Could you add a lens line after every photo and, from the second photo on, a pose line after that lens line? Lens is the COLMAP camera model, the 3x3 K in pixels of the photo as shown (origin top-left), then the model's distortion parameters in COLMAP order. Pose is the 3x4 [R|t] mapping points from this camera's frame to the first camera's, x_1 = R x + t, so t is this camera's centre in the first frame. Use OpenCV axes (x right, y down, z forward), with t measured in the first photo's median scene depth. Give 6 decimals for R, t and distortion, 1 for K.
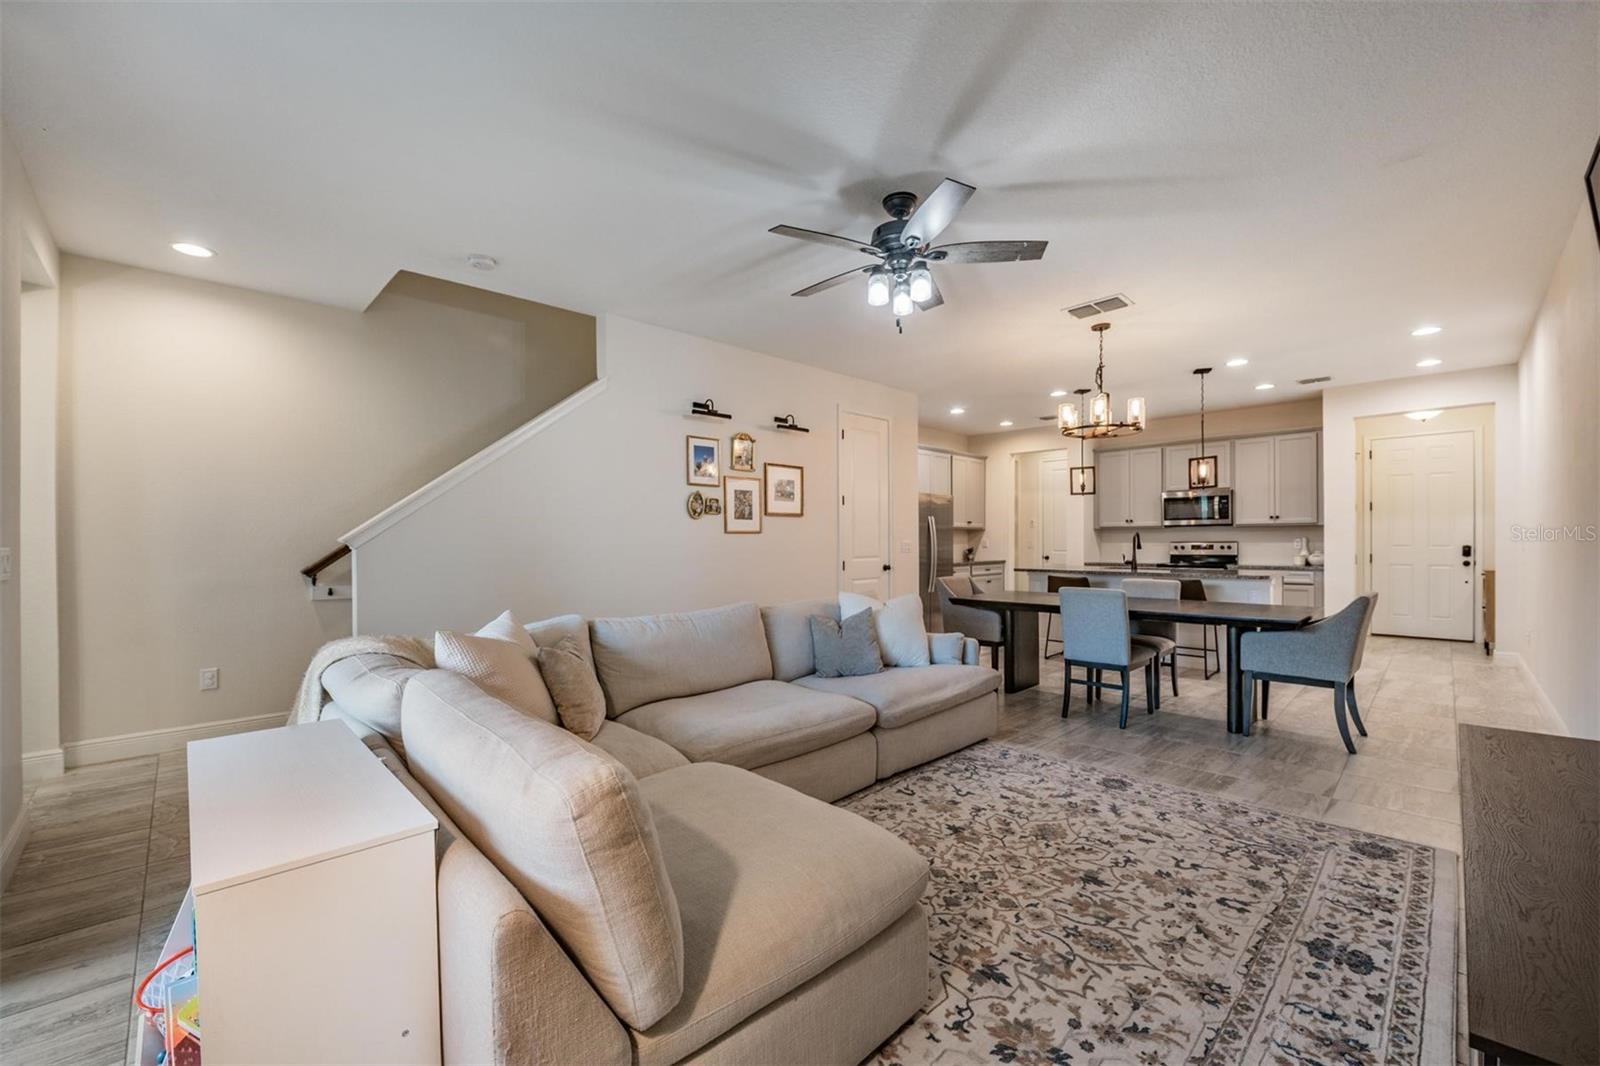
lens RADIAL K [[632.2, 0, 791.6], [0, 632.2, 551.2], [0, 0, 1]] dist [-0.012629, -0.000243]
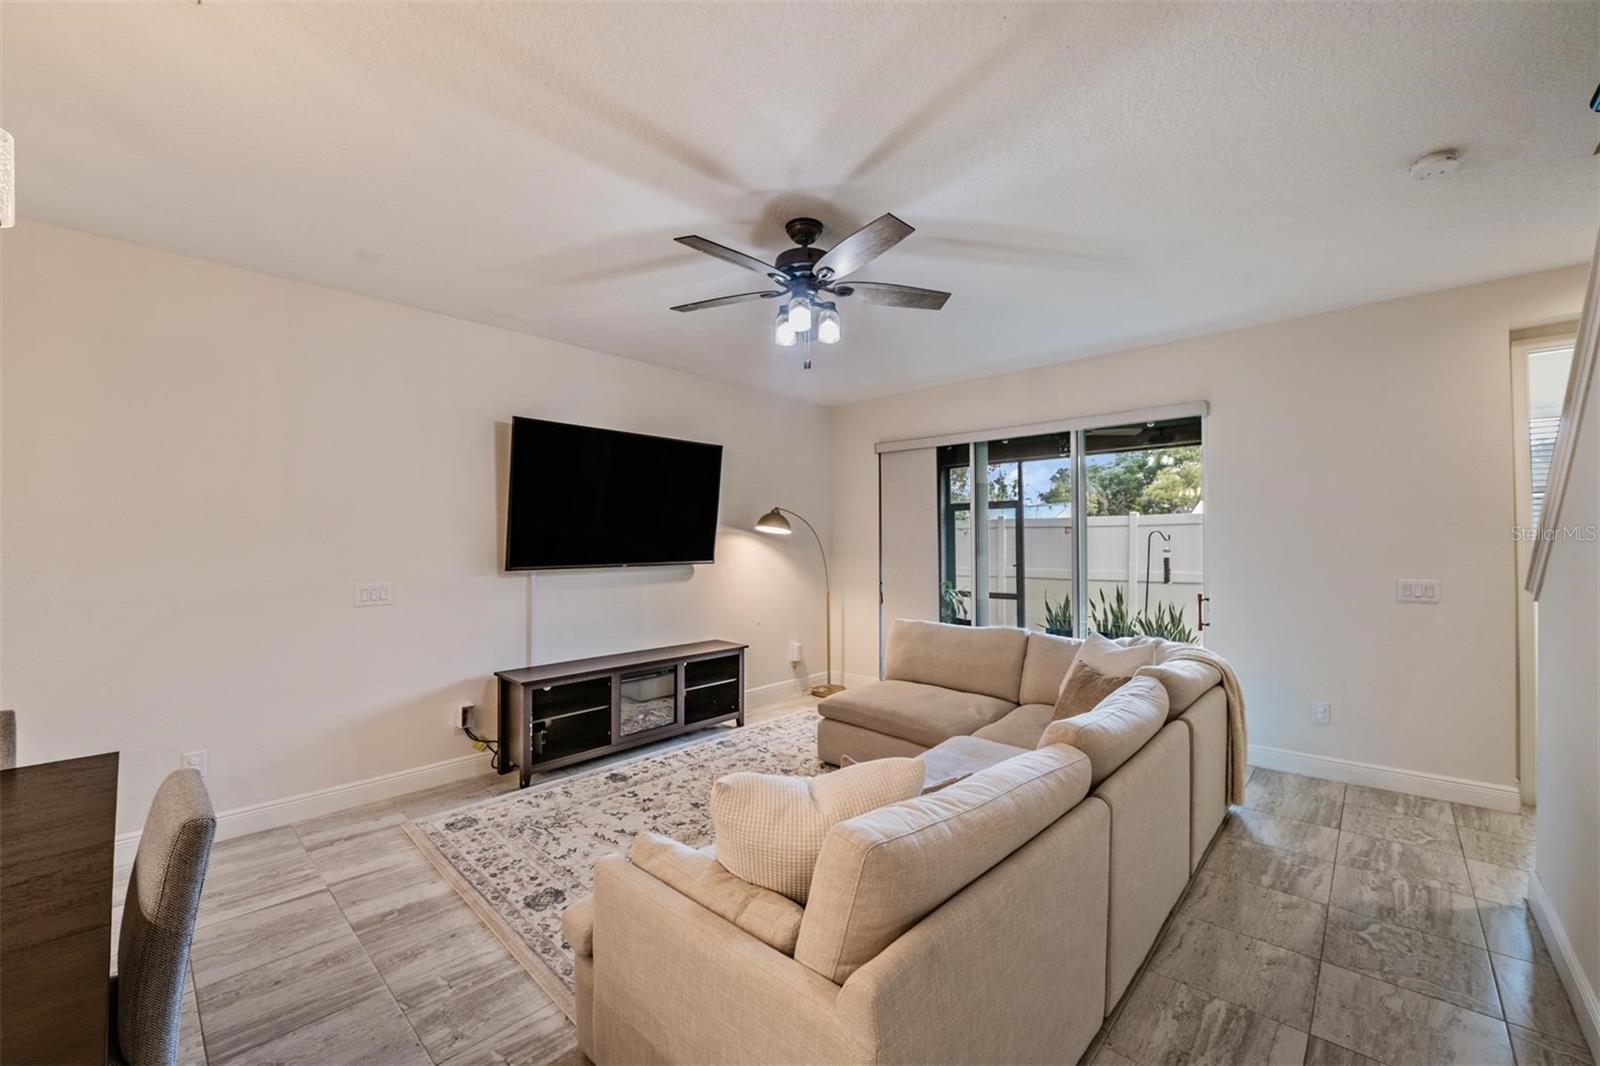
lens RADIAL K [[631.9, 0, 804.0], [0, 631.9, 543.4], [0, 0, 1]] dist [-0.001802, -0.004755]
pose [[-0.997099, 0.006169, -0.075867, 0.194258], [0.004875, 0.999840, 0.017238, -0.080025], [0.075961, 0.016818, -0.996969, 1.474922]]
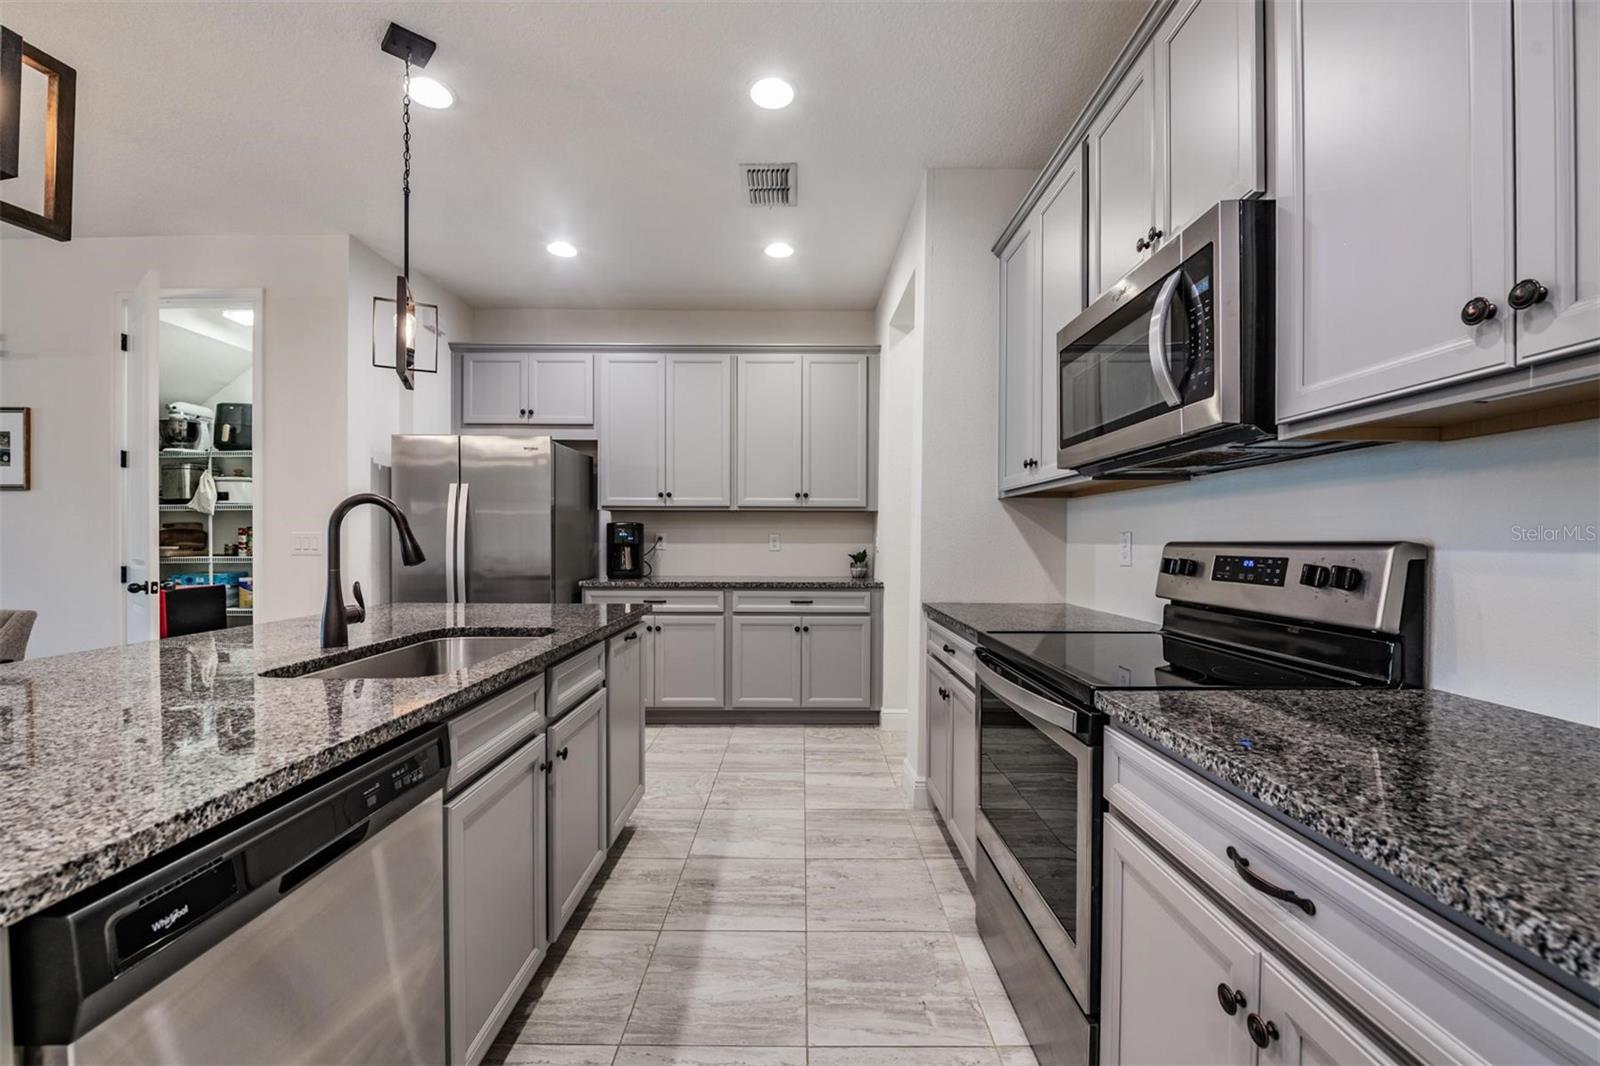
lens RADIAL K [[602.0, 0, 848.1], [0, 602.0, 550.8], [0, 0, 1]] dist [-0.002003, -0.003690]
pose [[0.725455, 0.013830, -0.688130, 1.459824], [-0.015748, 0.999870, 0.003494, -0.015688], [0.688089, 0.008302, 0.725579, 1.690102]]
